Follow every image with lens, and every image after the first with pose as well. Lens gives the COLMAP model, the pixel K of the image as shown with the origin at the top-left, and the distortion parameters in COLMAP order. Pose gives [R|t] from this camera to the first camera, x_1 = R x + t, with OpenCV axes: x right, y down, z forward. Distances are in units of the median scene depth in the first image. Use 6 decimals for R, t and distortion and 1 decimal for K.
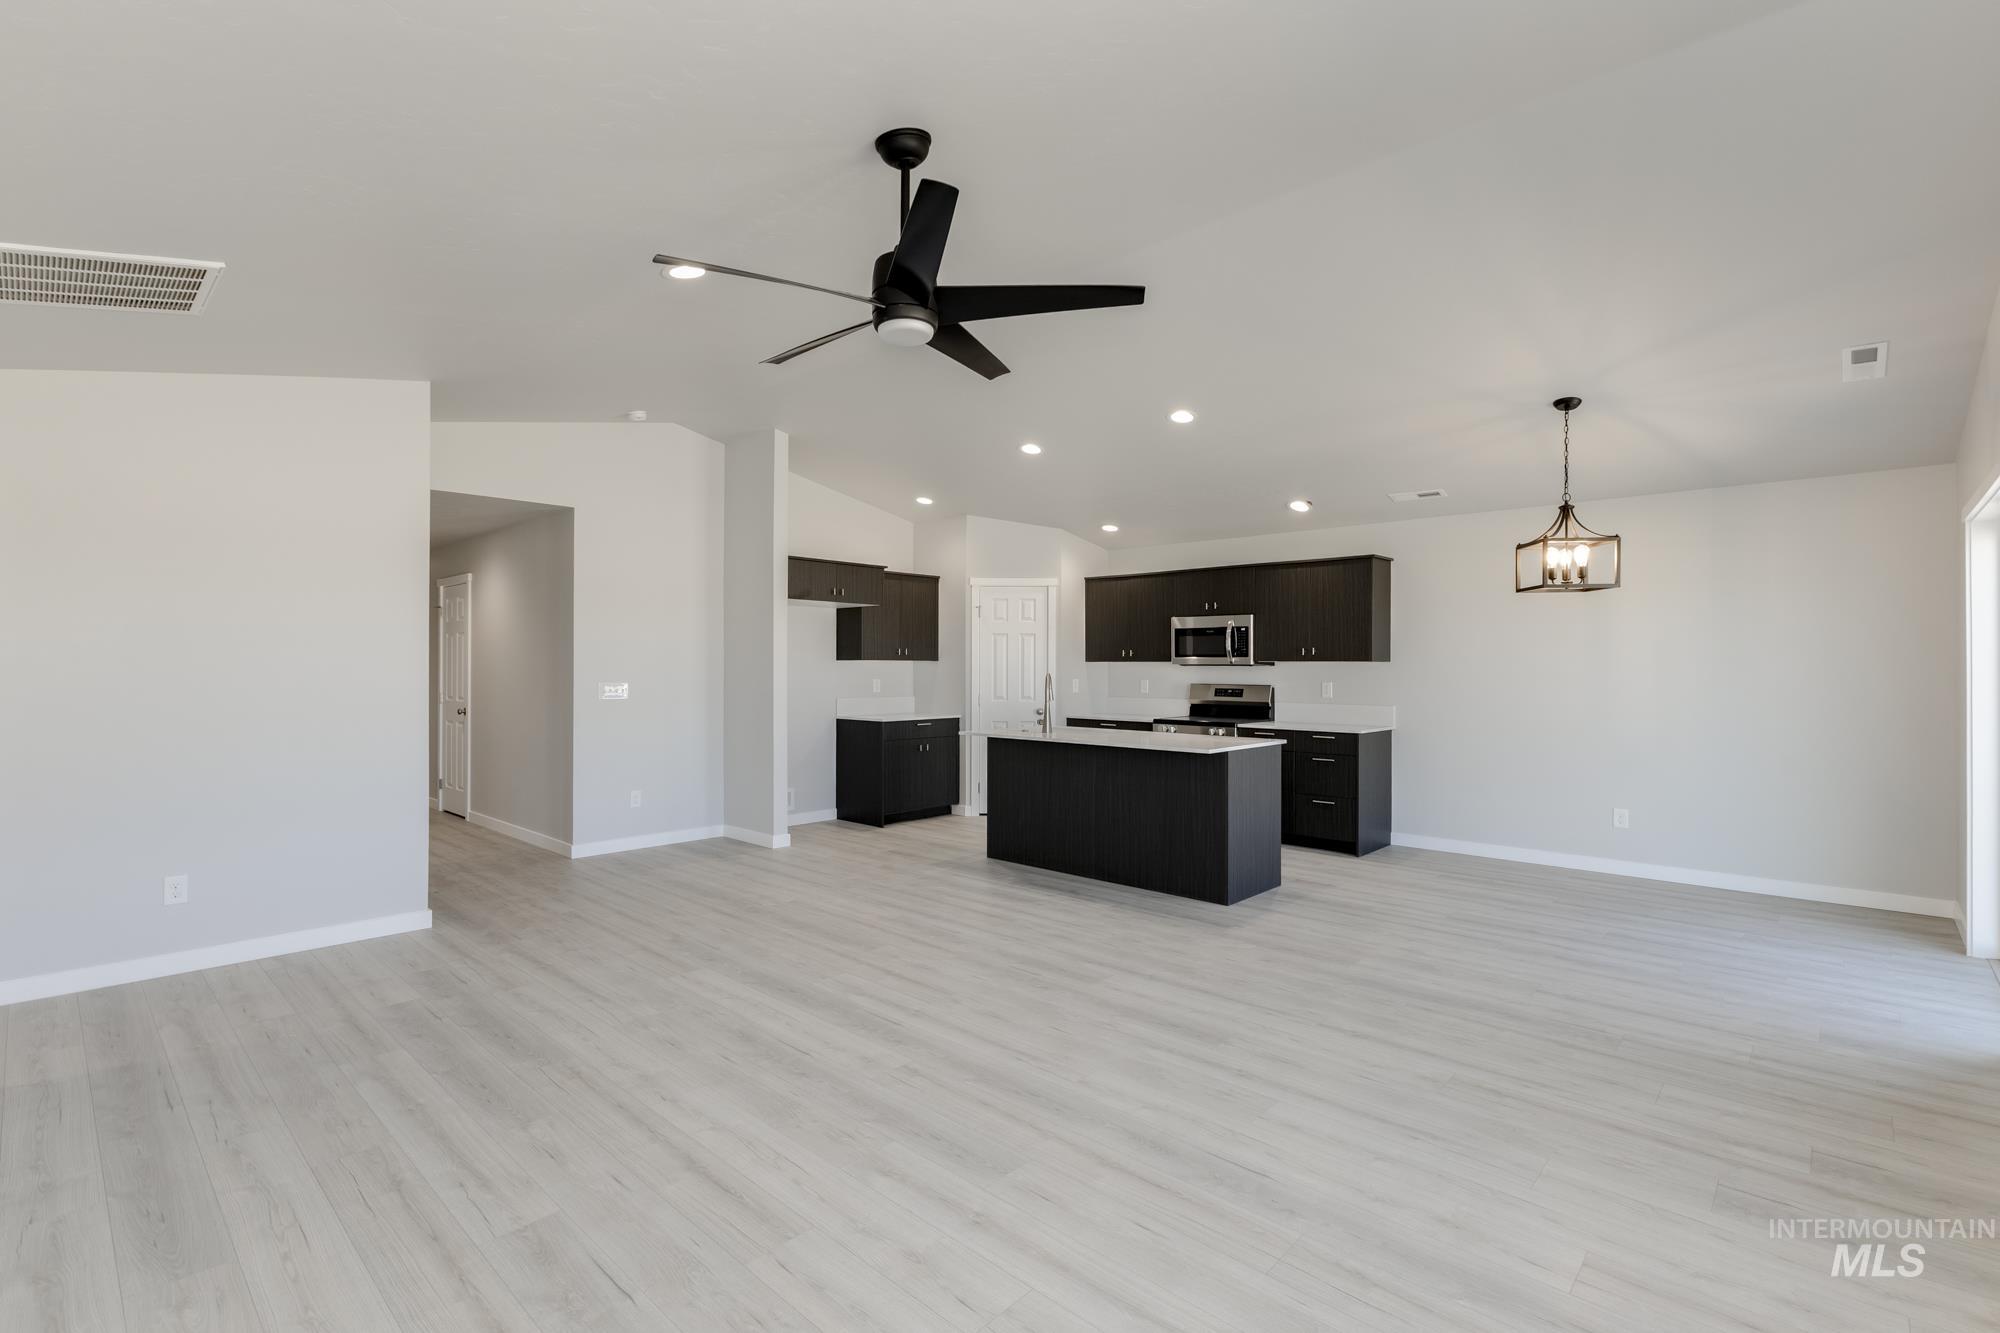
lens RADIAL K [[928.7, 0, 1021.0], [0, 928.7, 660.3], [0, 0, 1]] dist [0.003063, 0.000228]
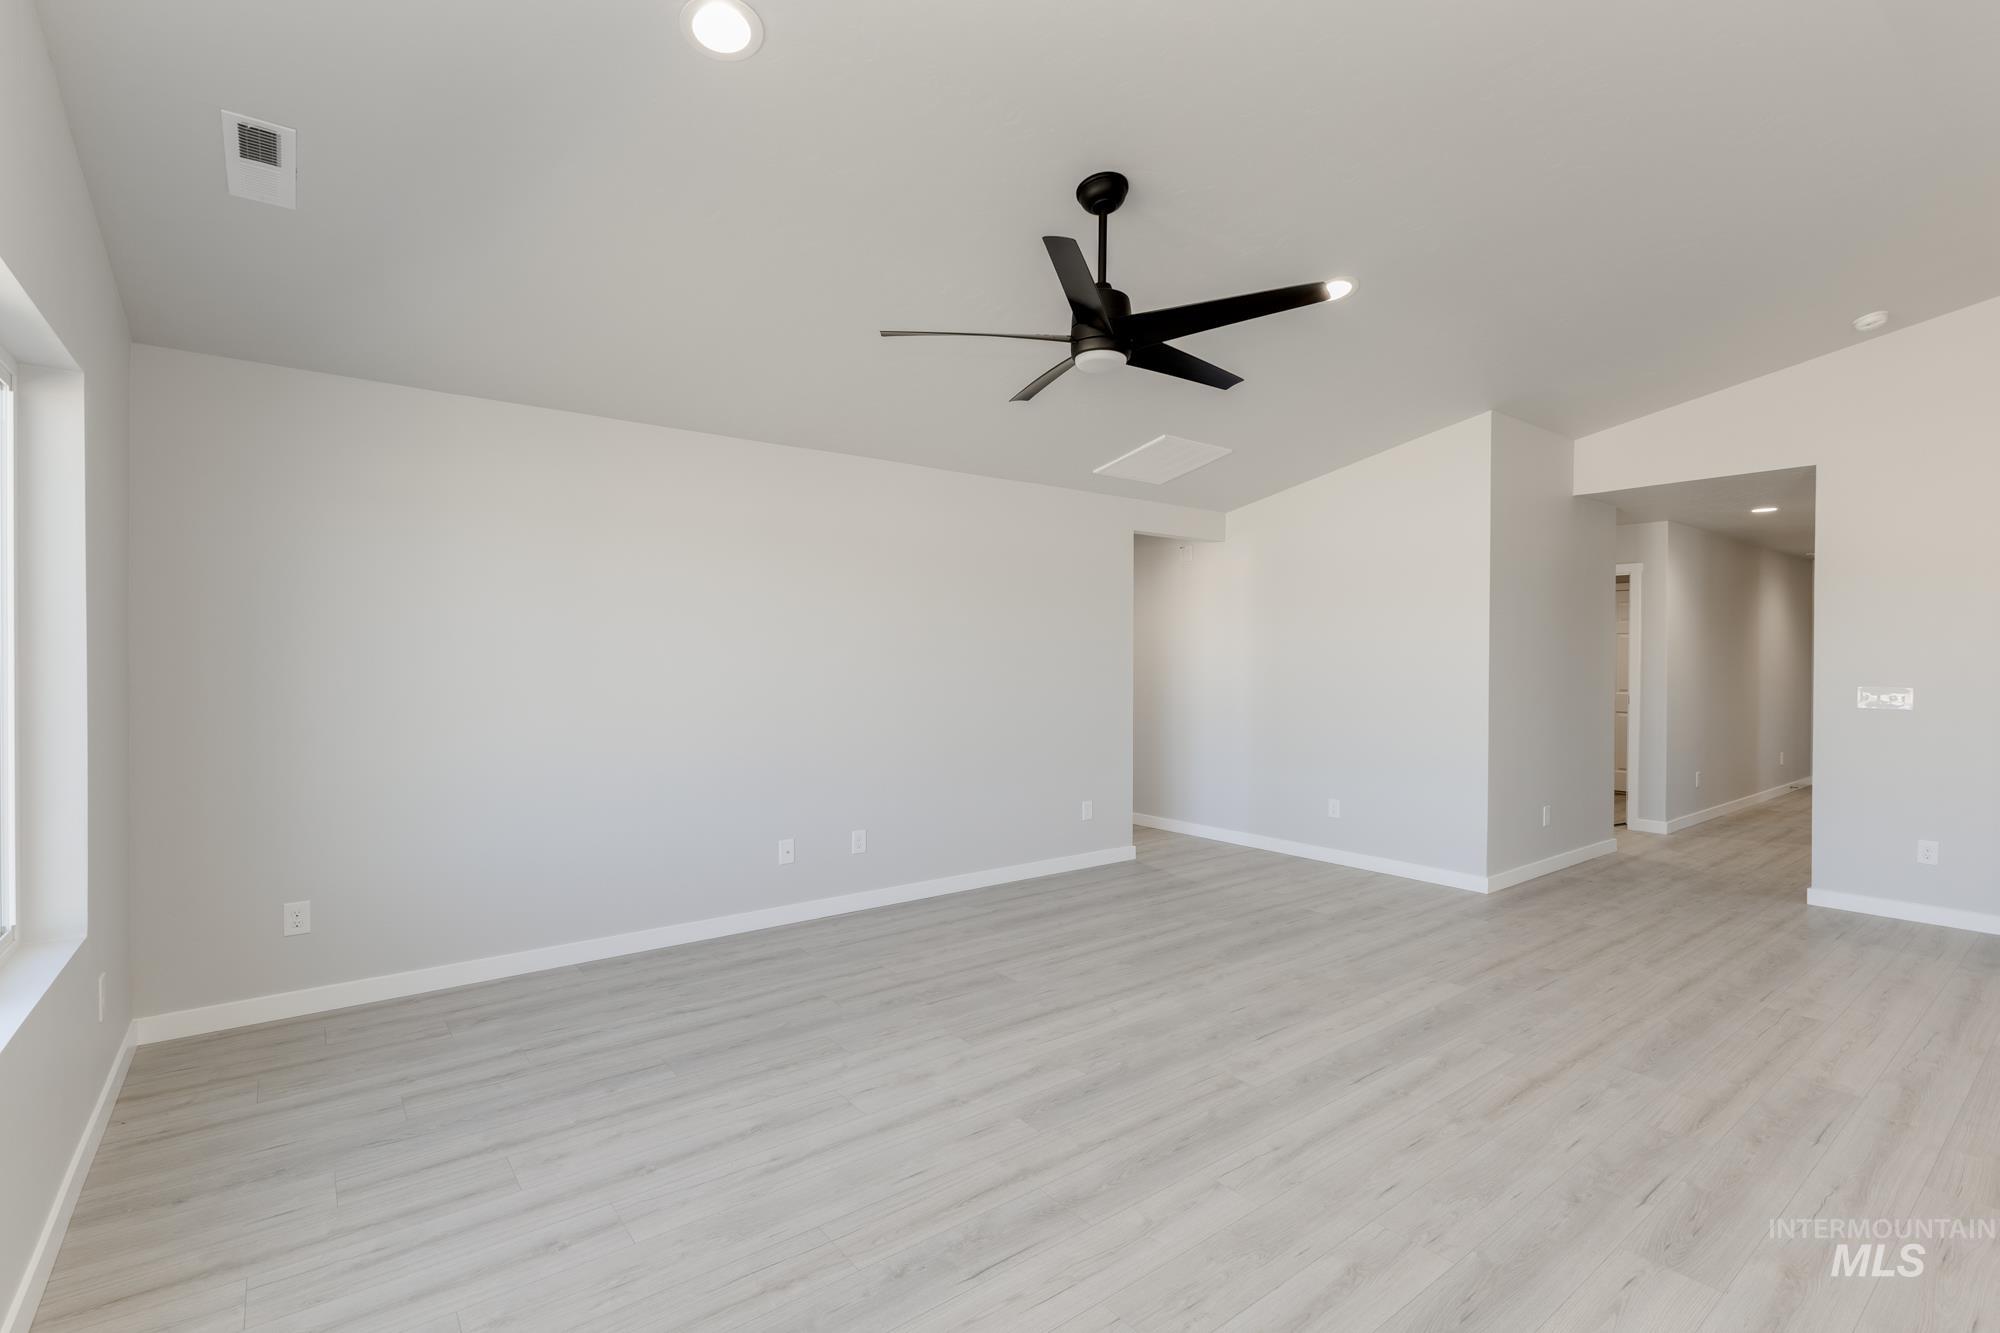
lens RADIAL K [[896.3, 0, 1000.0], [0, 896.3, 666.5], [0, 0, 1]] dist [-0.001571, -0.000530]
pose [[-0.171429, 0.005141, -0.985183, 0.338354], [0.001696, 0.999986, 0.004924, 0.002183], [0.985195, -0.000827, -0.171436, 0.377005]]
